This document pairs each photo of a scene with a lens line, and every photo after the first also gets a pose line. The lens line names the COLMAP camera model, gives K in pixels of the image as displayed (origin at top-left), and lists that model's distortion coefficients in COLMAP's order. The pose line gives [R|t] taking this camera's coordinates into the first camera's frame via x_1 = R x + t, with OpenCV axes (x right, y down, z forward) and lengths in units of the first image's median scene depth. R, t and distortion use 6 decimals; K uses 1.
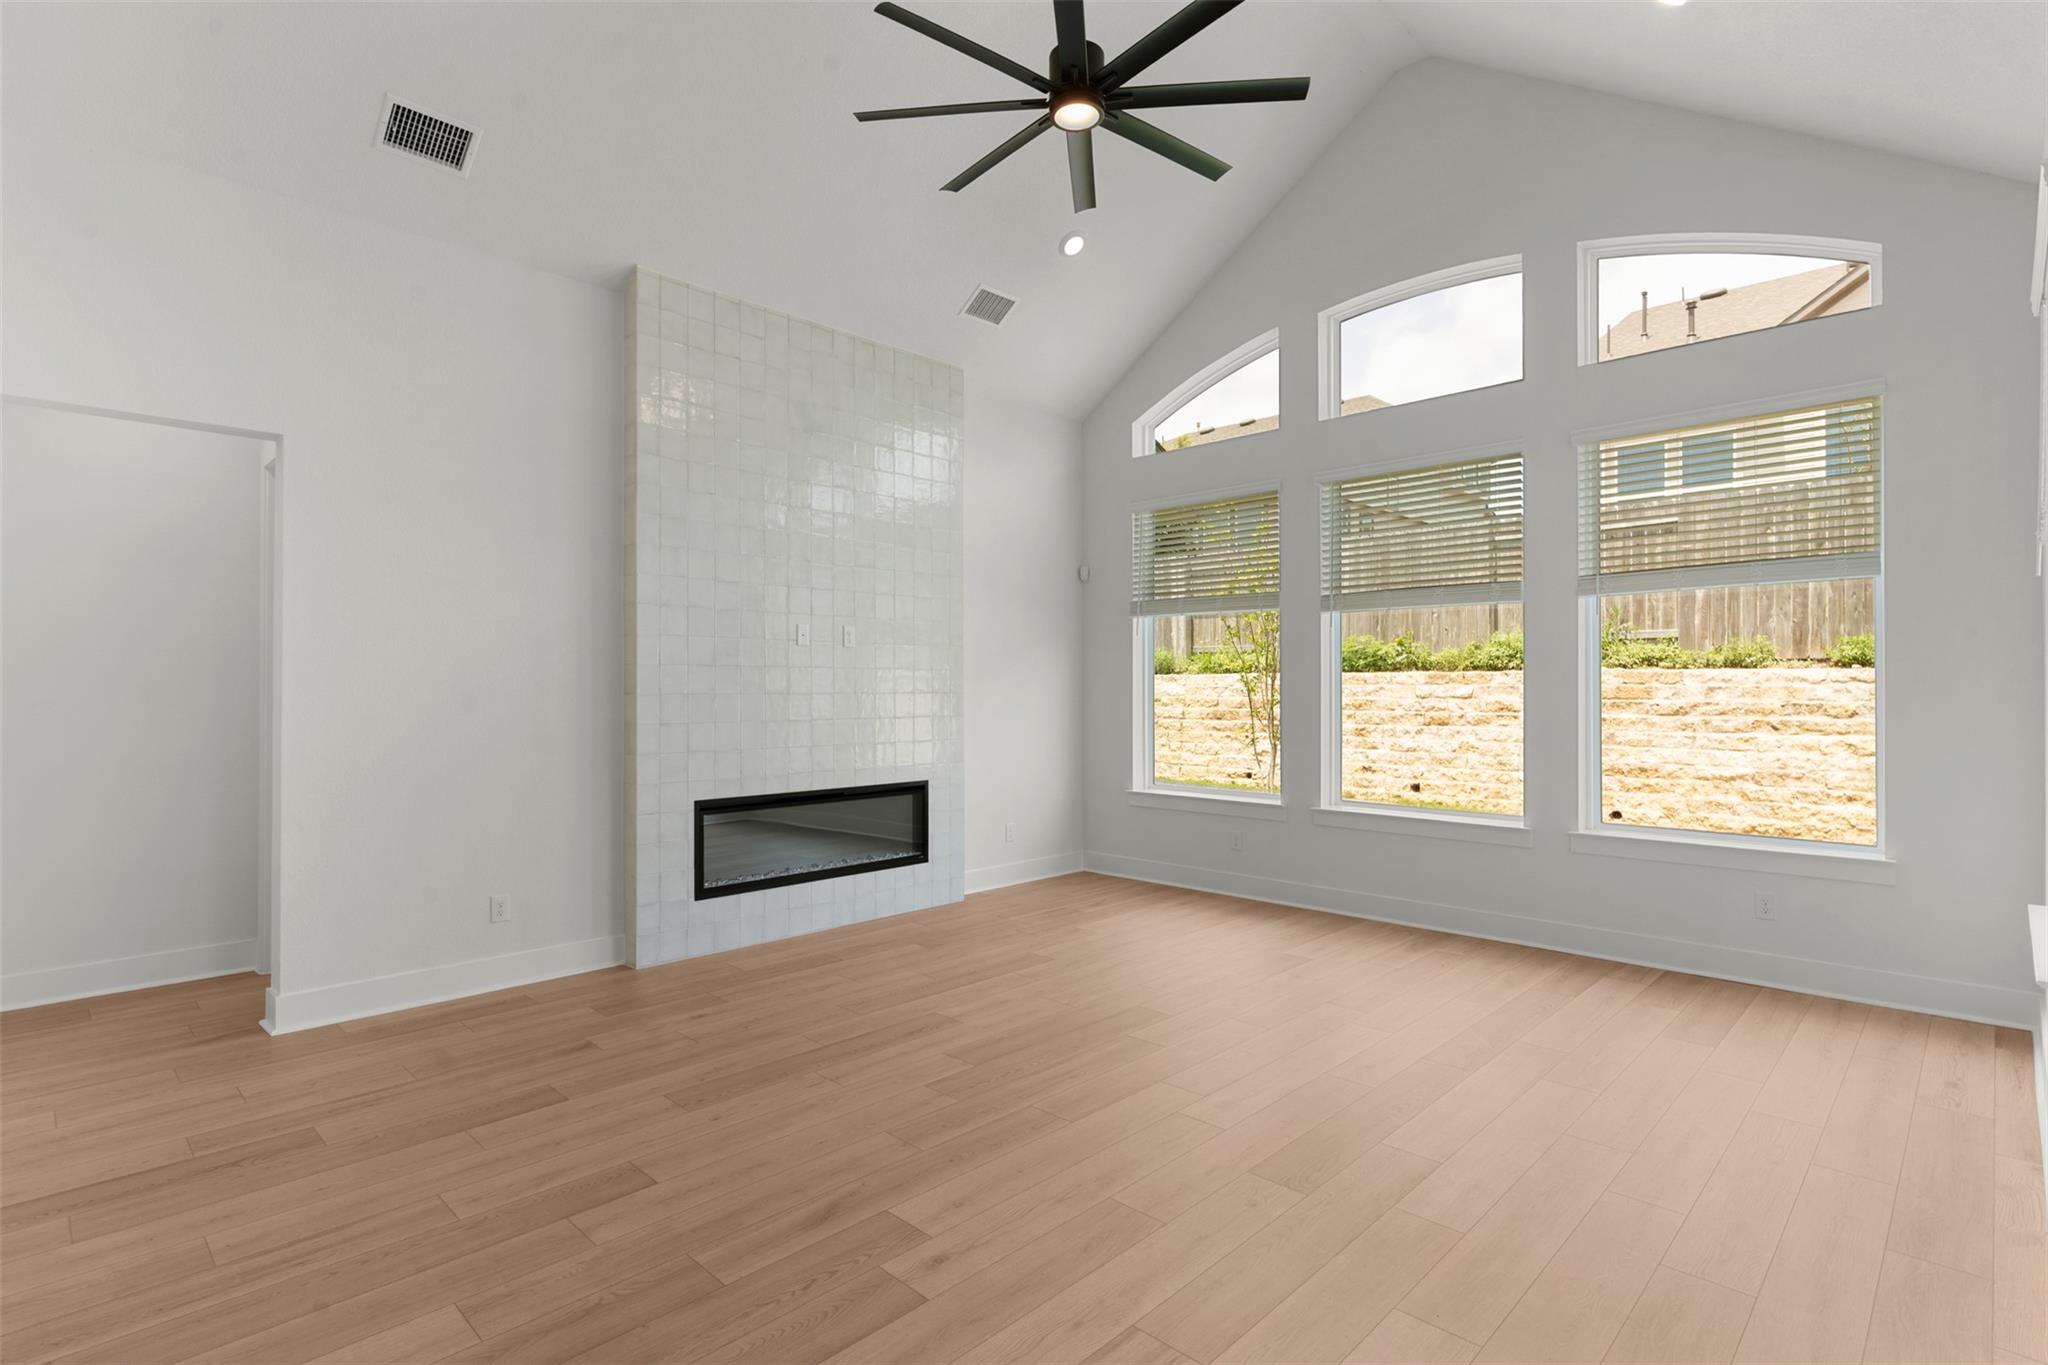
lens RADIAL K [[1001.0, 0, 1028.2], [0, 1001.0, 677.0], [0, 0, 1]] dist [0.001617, -0.000117]
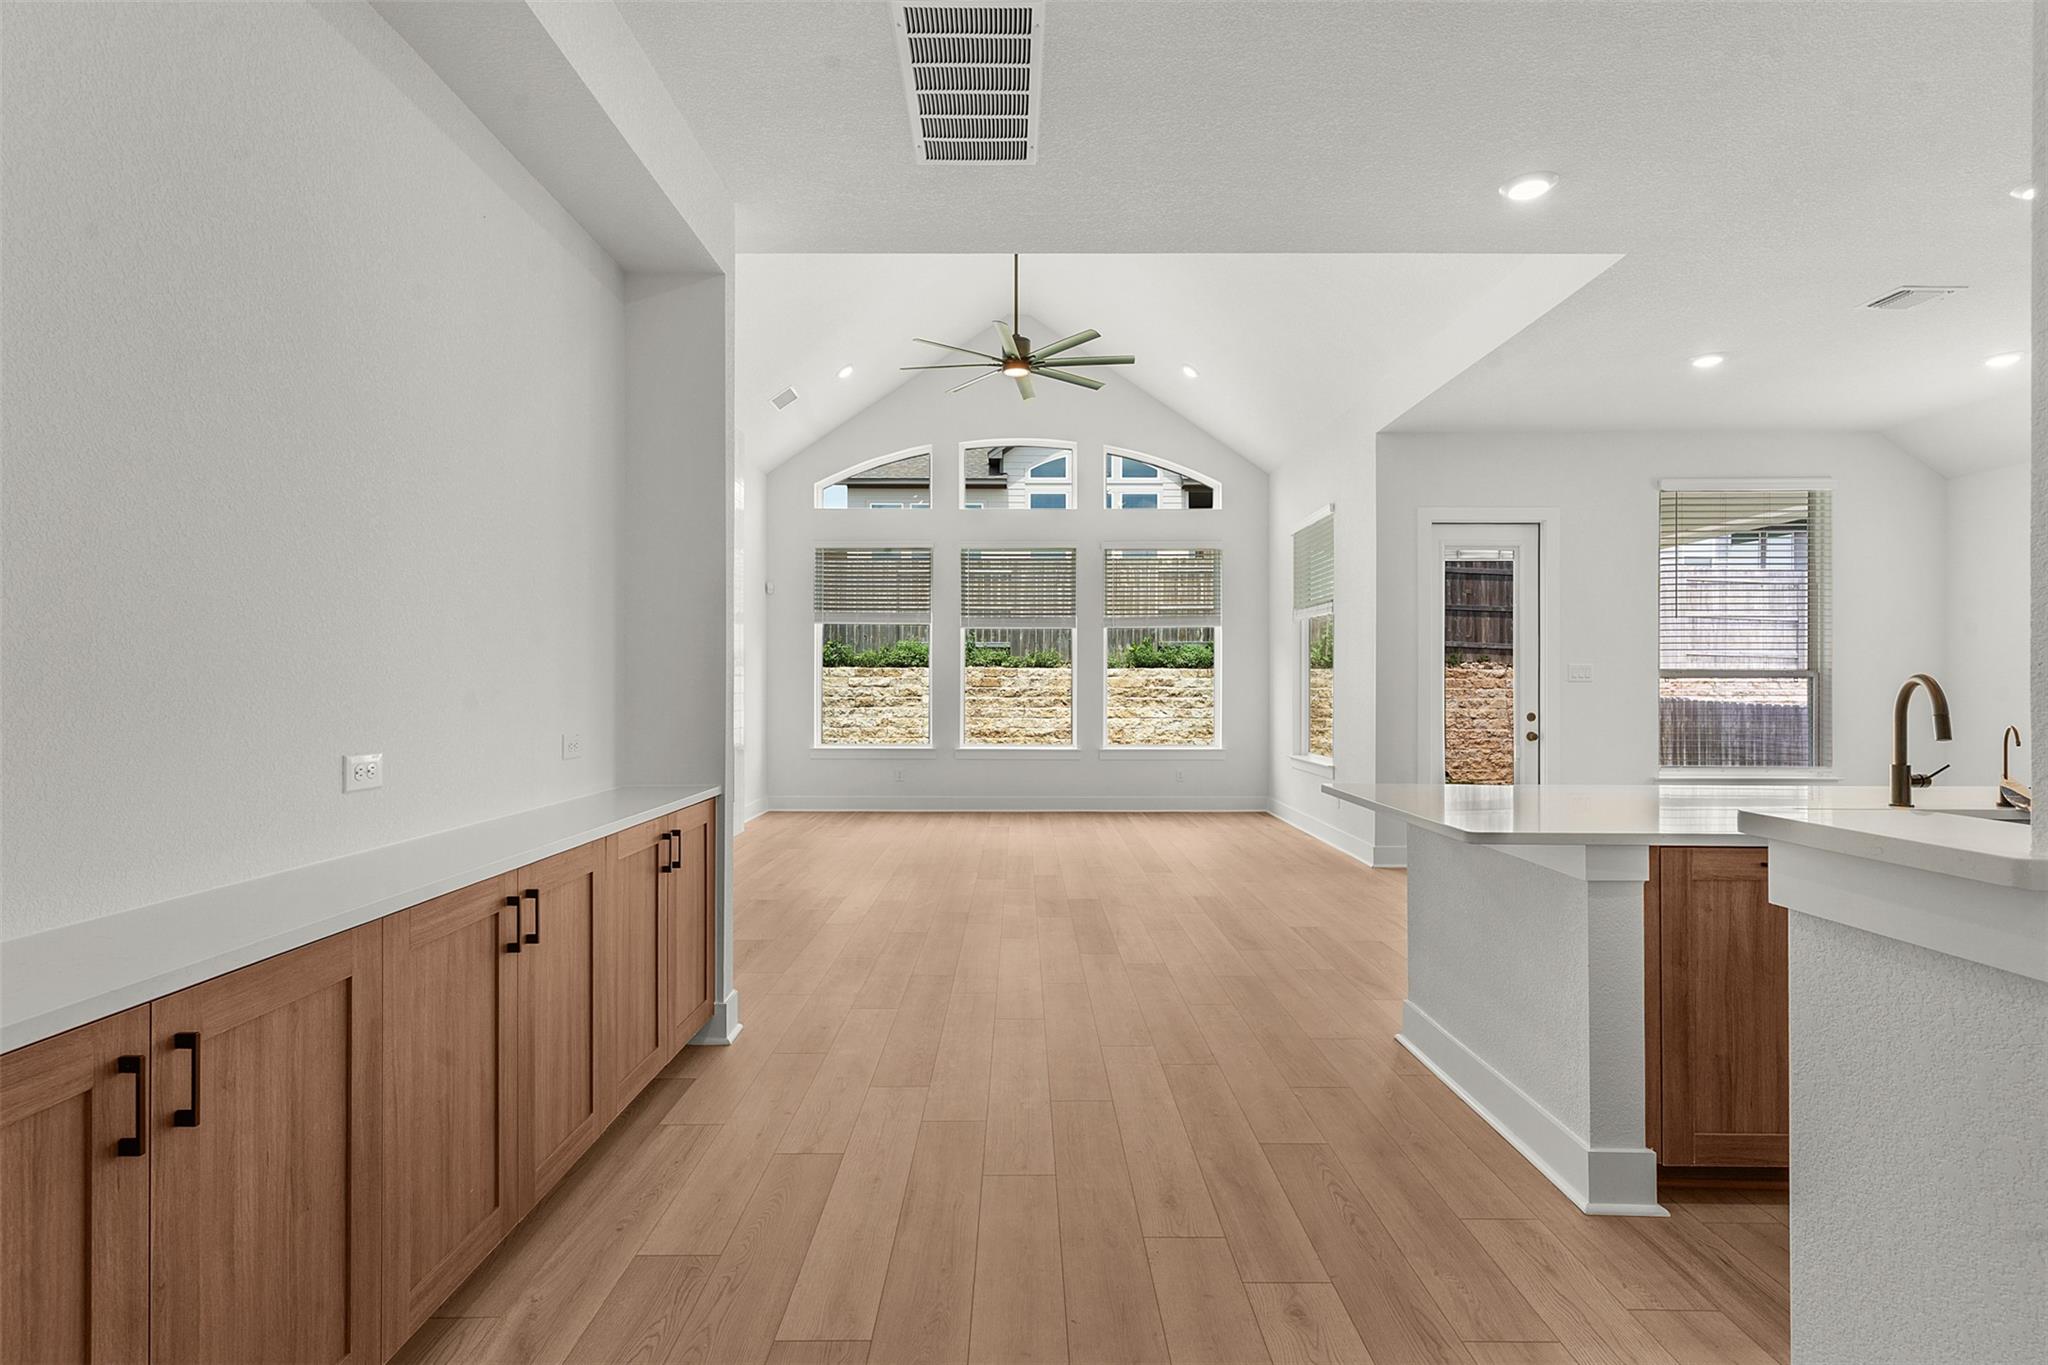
lens RADIAL K [[1001.0, 0, 1020.1], [0, 1001.0, 676.5], [0, 0, 1]] dist [0.001617, -0.000117]
pose [[0.710635, 0.009106, 0.703502, -0.395483], [-0.009211, 0.999951, -0.003639, 0.010082], [-0.703501, -0.003894, 0.710684, -0.110204]]
